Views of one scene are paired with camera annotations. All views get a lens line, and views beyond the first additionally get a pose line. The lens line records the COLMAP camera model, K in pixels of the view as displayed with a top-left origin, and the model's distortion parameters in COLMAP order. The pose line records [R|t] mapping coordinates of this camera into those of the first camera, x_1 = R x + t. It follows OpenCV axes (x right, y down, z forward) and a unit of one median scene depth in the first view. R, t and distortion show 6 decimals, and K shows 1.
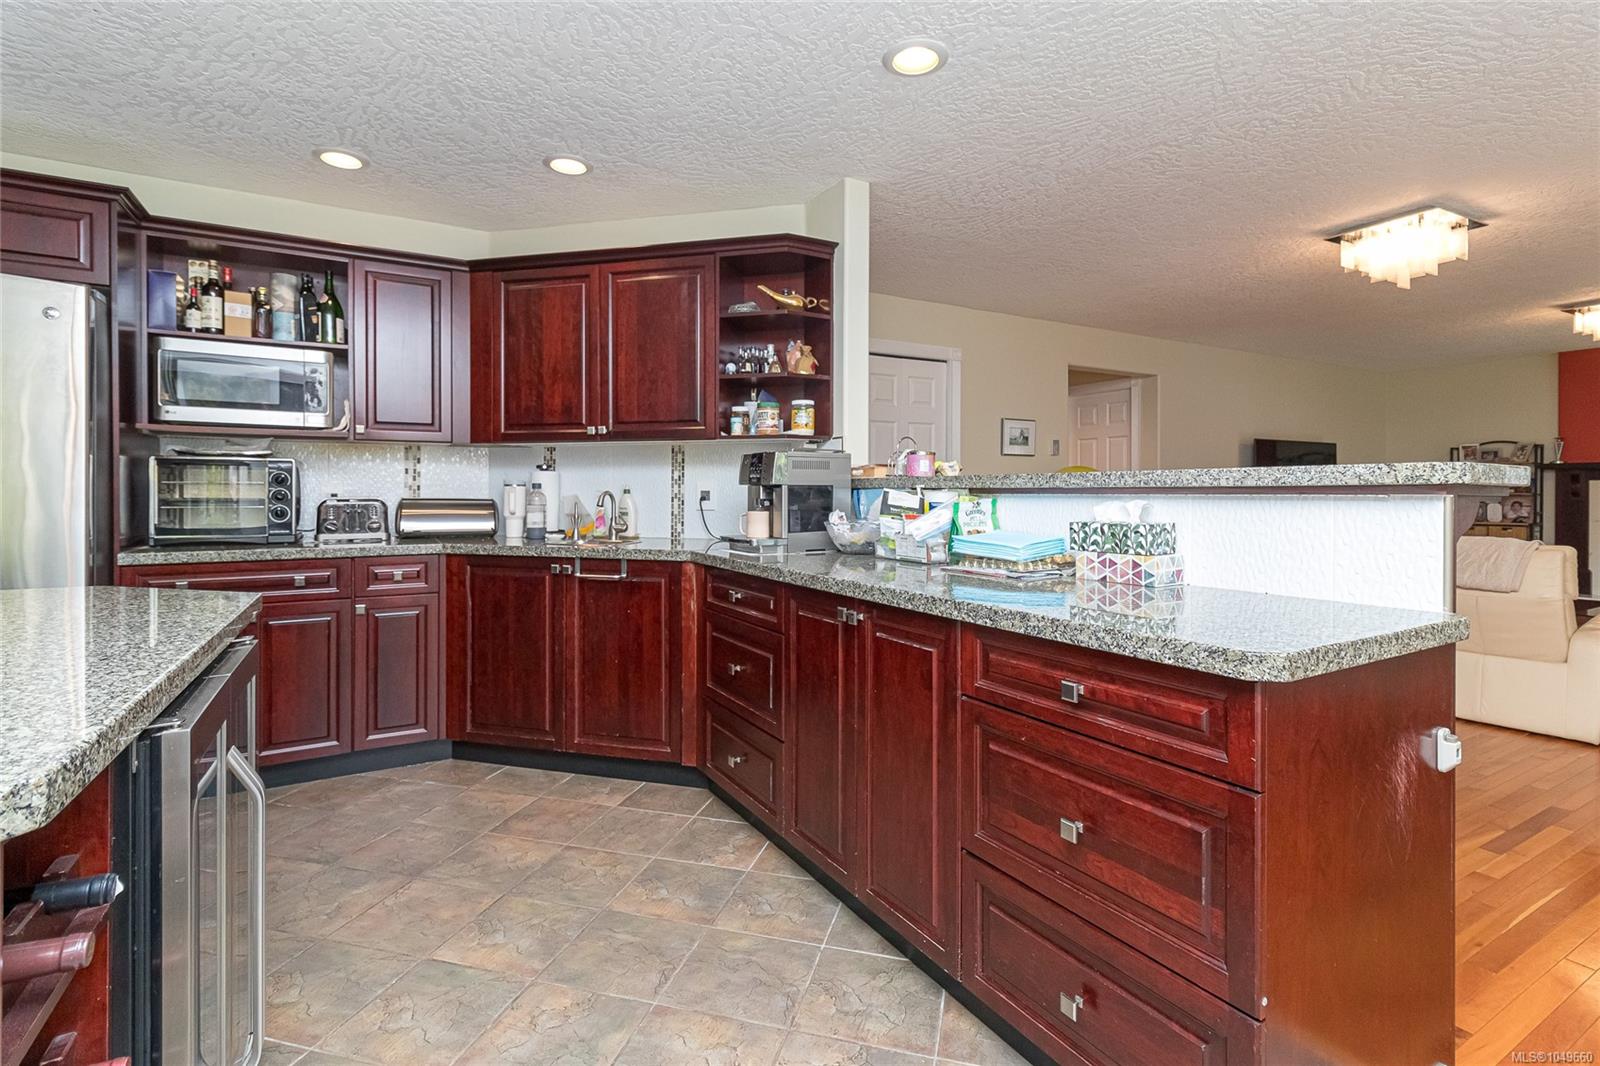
lens RADIAL K [[750.8, 0, 780.7], [0, 750.8, 495.8], [0, 0, 1]] dist [0.003111, 0.000038]
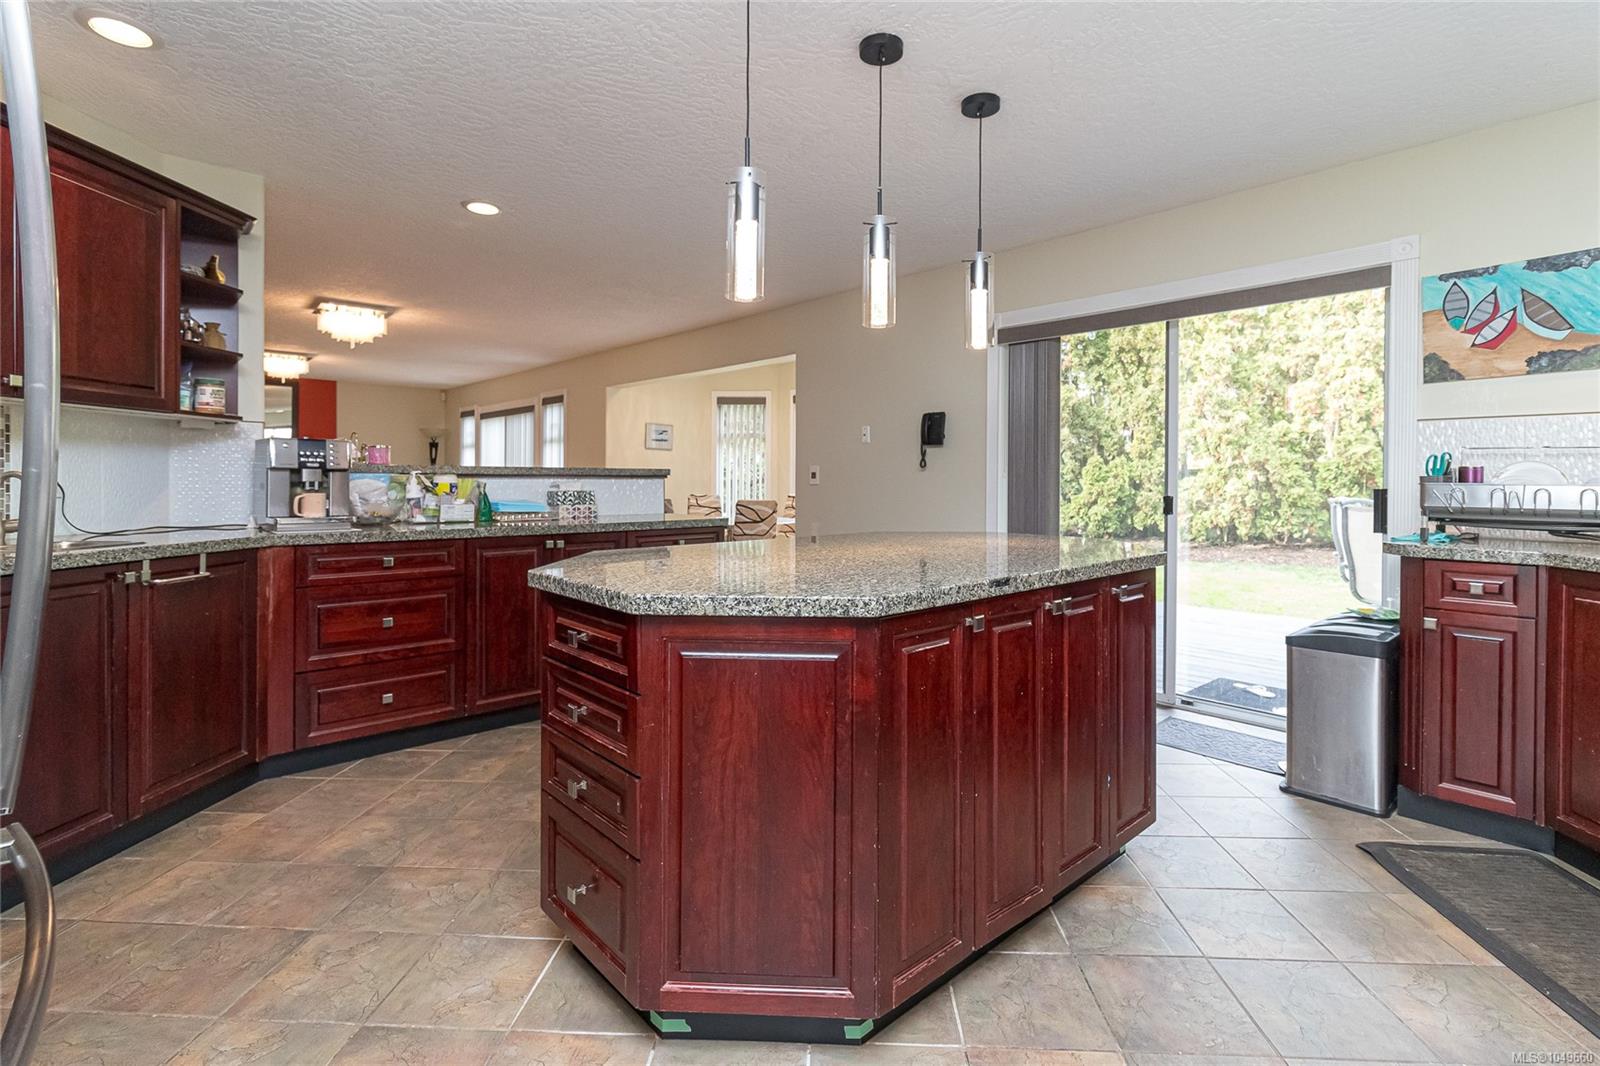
lens RADIAL K [[750.8, 0, 811.4], [0, 750.8, 486.4], [0, 0, 1]] dist [0.003111, 0.000038]
pose [[-0.231586, -0.007829, 0.972783, -1.237652], [-0.002212, 0.999969, 0.007521, 0.001132], [-0.972812, -0.000410, -0.231596, 0.547449]]
